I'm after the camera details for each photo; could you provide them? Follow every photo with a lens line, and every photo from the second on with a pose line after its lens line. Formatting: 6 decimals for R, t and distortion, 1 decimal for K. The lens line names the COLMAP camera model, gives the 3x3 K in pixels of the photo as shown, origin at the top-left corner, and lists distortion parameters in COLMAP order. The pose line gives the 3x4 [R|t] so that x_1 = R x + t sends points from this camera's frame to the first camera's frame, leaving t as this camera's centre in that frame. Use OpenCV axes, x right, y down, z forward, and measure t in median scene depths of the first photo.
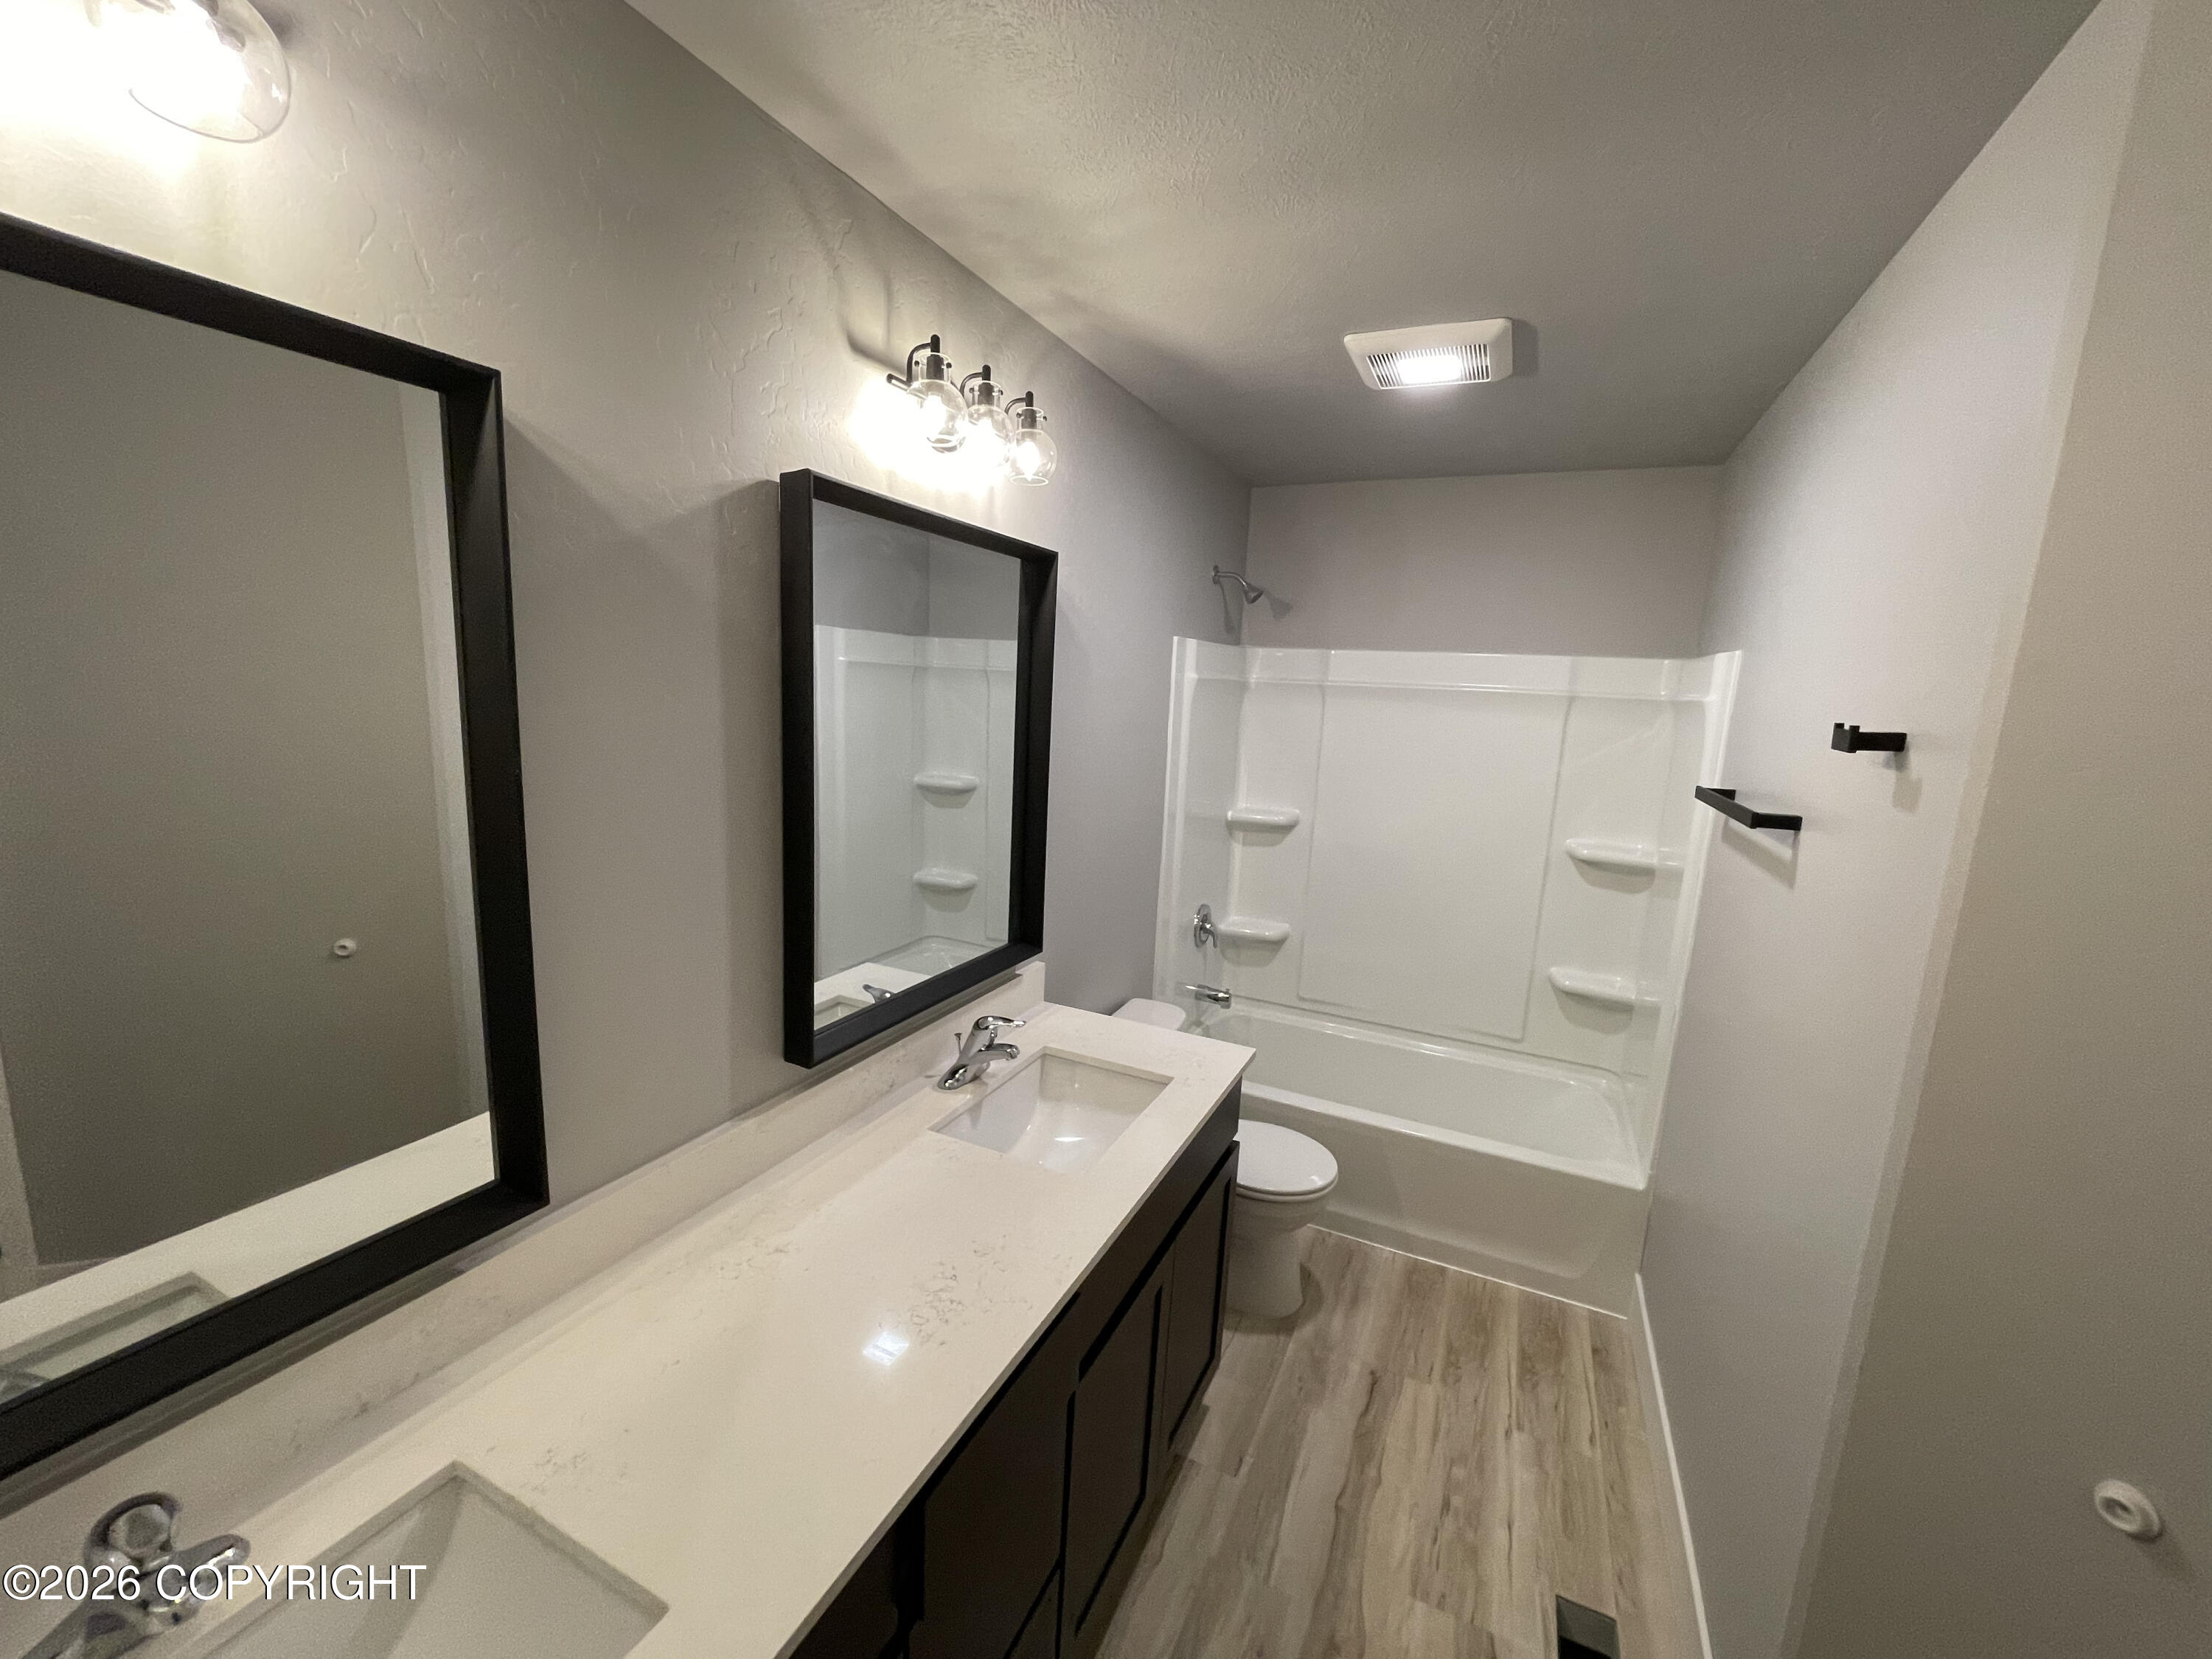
lens RADIAL K [[898.4, 0, 1095.1], [0, 898.4, 834.6], [0, 0, 1]] dist [0.000634, 0.000825]
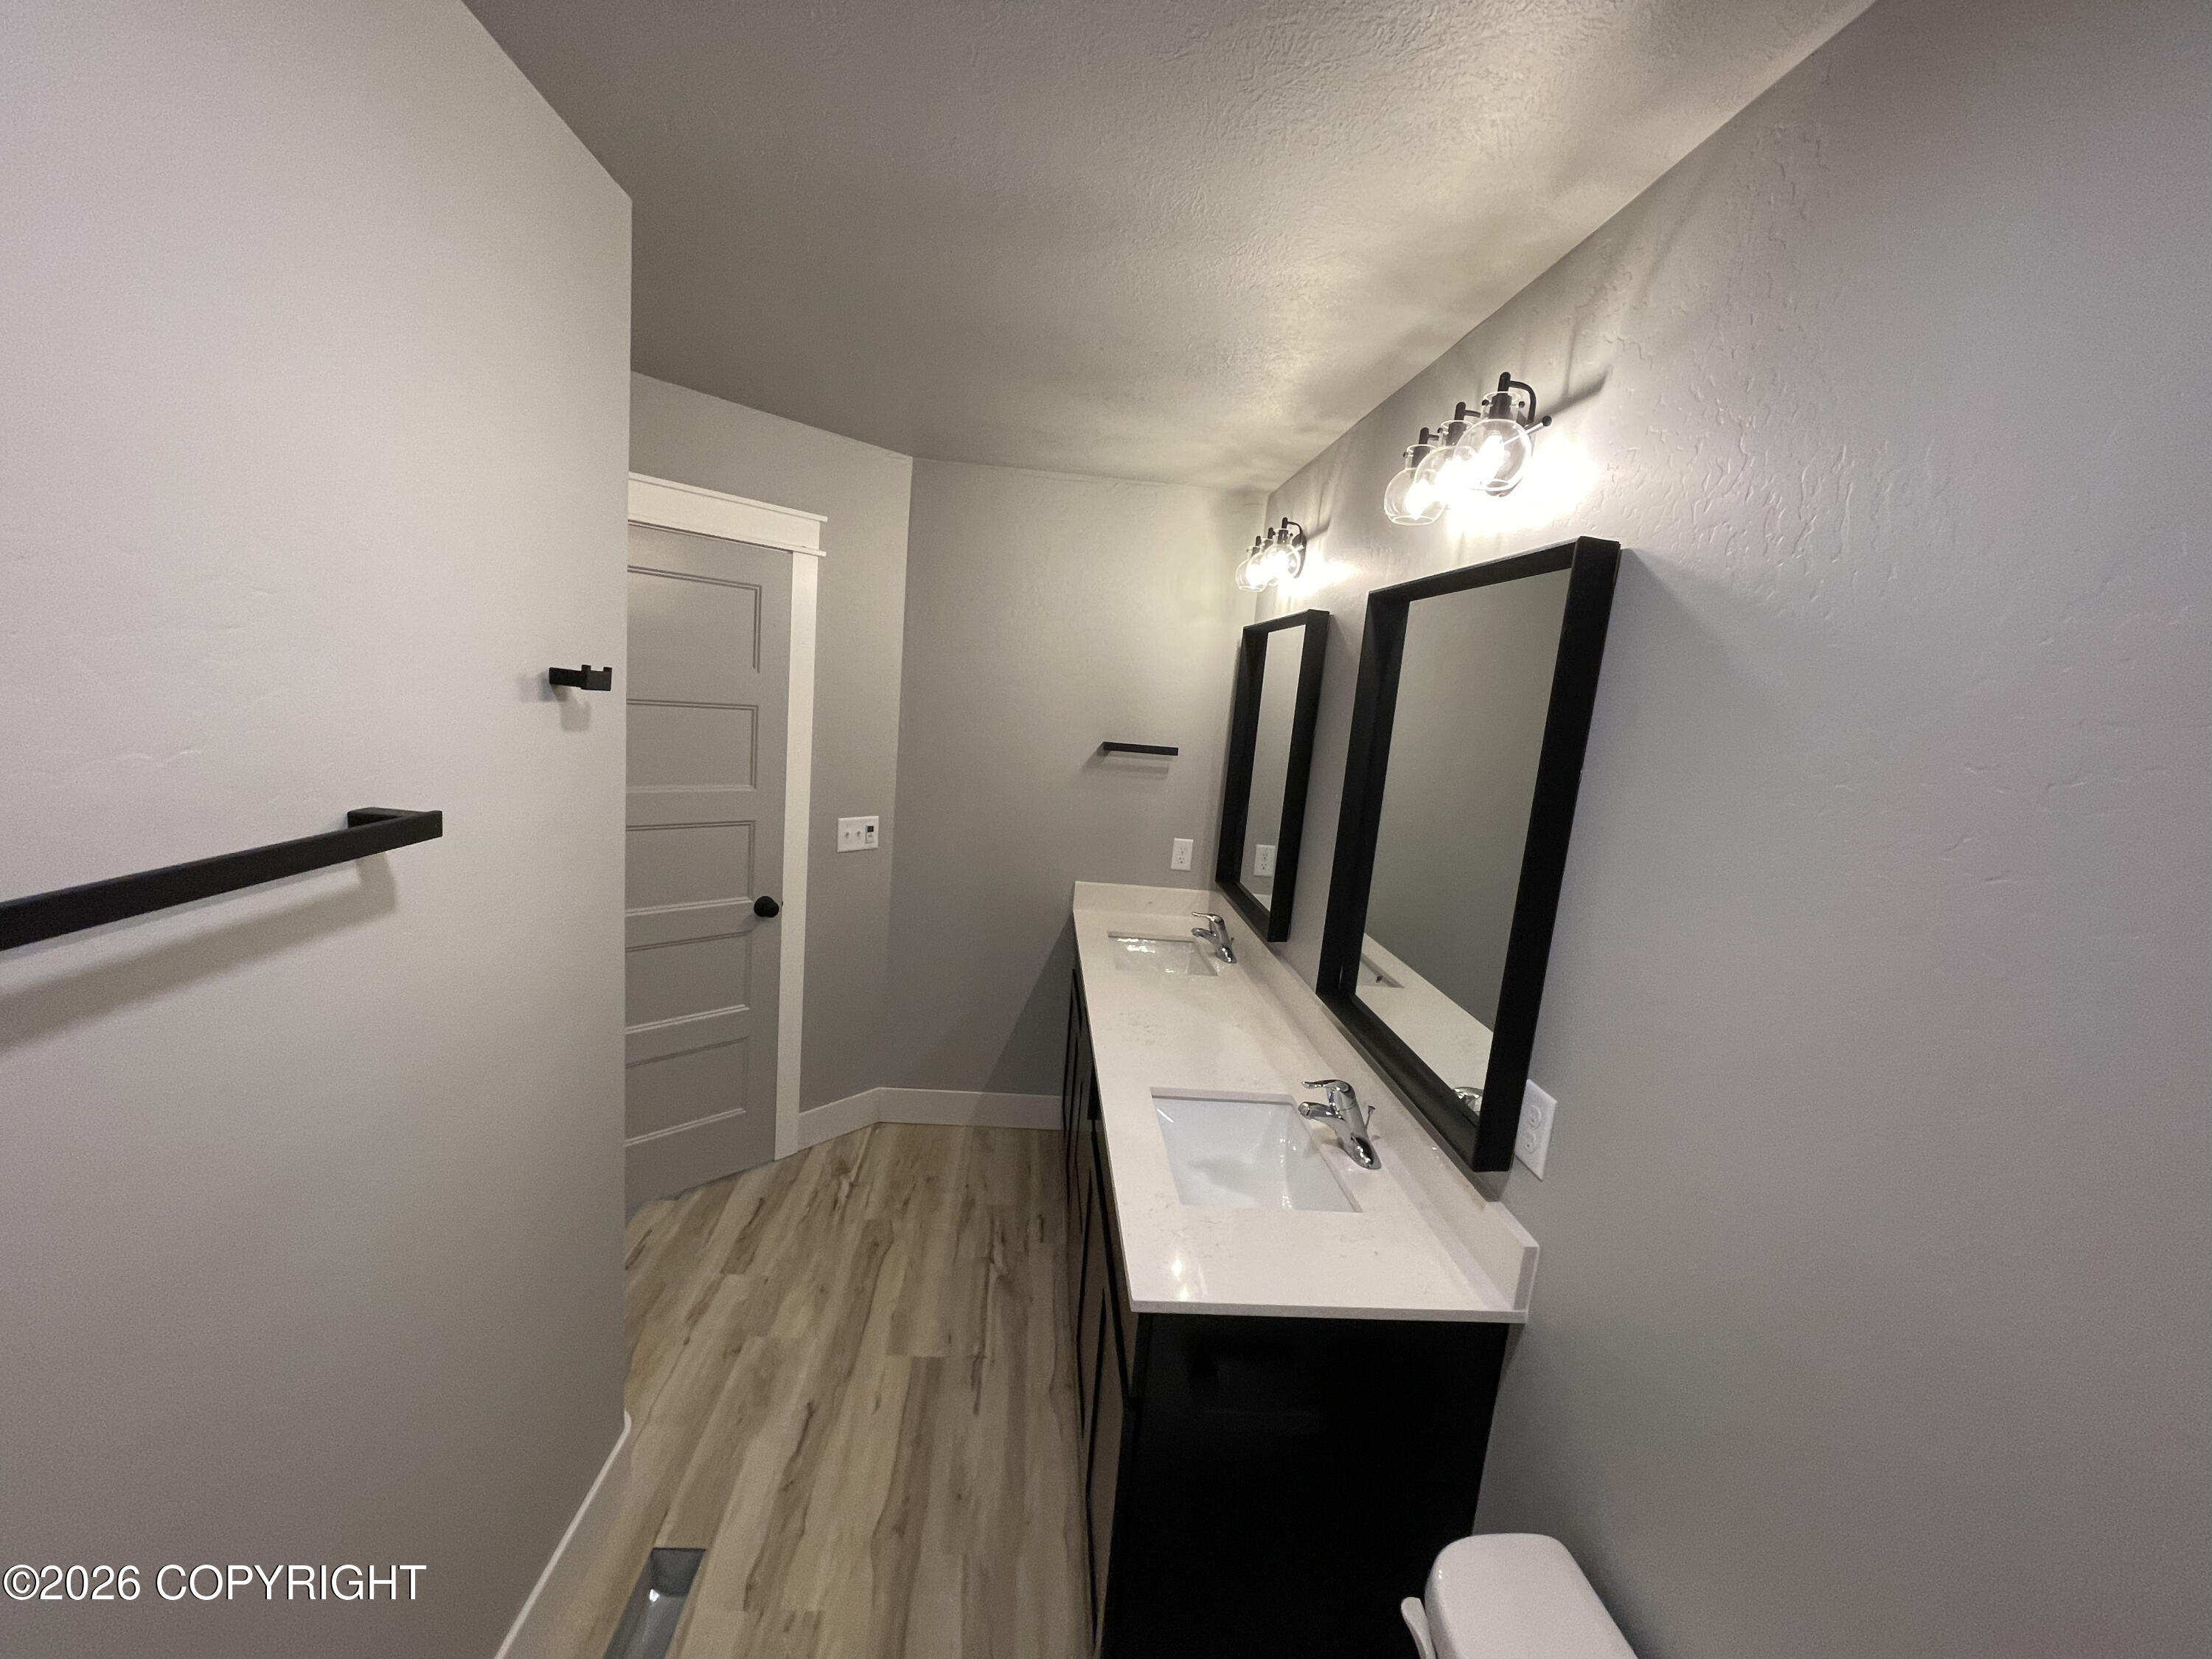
lens RADIAL K [[898.4, 0, 1095.1], [0, 898.4, 834.6], [0, 0, 1]] dist [0.000634, 0.000825]
pose [[-0.864024, -0.044574, -0.501474, 0.610167], [-0.206292, 0.939958, 0.271886, -0.254769], [0.459246, 0.338366, -0.821341, 1.619860]]
